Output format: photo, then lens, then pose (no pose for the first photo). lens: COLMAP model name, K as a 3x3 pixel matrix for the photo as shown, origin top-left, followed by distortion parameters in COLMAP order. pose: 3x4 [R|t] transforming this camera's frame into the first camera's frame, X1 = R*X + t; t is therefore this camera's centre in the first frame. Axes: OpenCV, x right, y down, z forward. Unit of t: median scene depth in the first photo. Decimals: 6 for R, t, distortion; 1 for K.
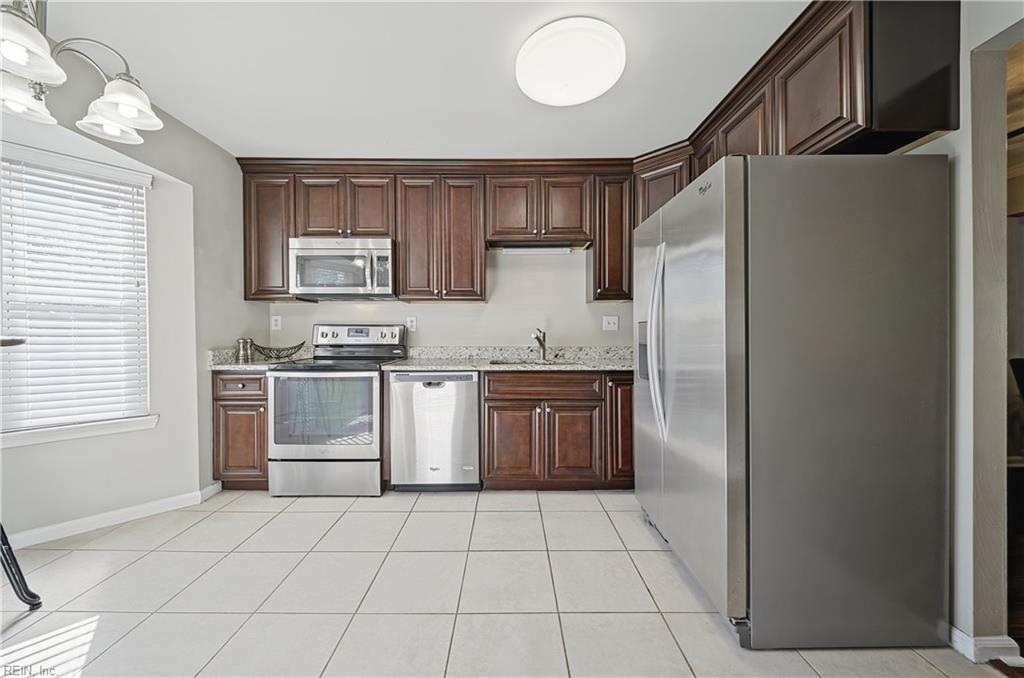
lens RADIAL K [[363.9, 0, 505.2], [0, 363.9, 329.1], [0, 0, 1]] dist [-0.000718, -0.001910]
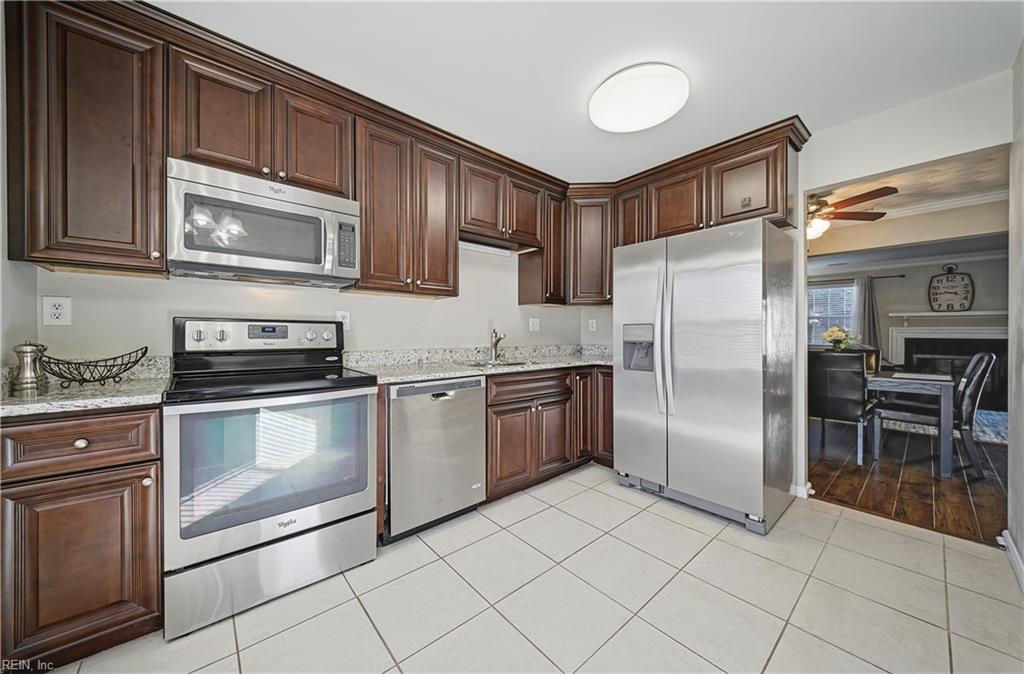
lens RADIAL K [[365.4, 0, 511.1], [0, 365.4, 328.1], [0, 0, 1]] dist [0.010375, -0.006938]
pose [[0.749762, 0.011934, 0.661600, -0.620375], [-0.009301, 0.999929, -0.007496, 0.004624], [-0.661642, -0.000533, 0.749819, 0.273181]]
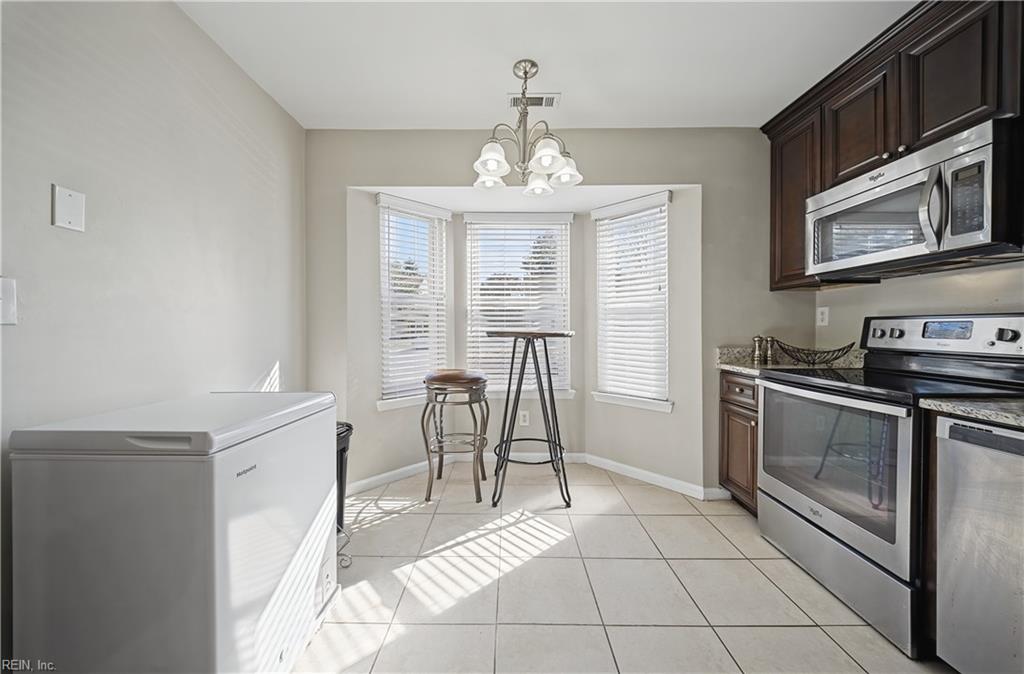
lens RADIAL K [[362.4, 0, 507.6], [0, 362.4, 331.5], [0, 0, 1]] dist [0.001299, 0.000038]
pose [[-0.001019, 0.009014, -0.999959, 0.147311], [0.009060, 0.999918, 0.009004, 0.001520], [0.999958, -0.009050, -0.001100, 0.441613]]
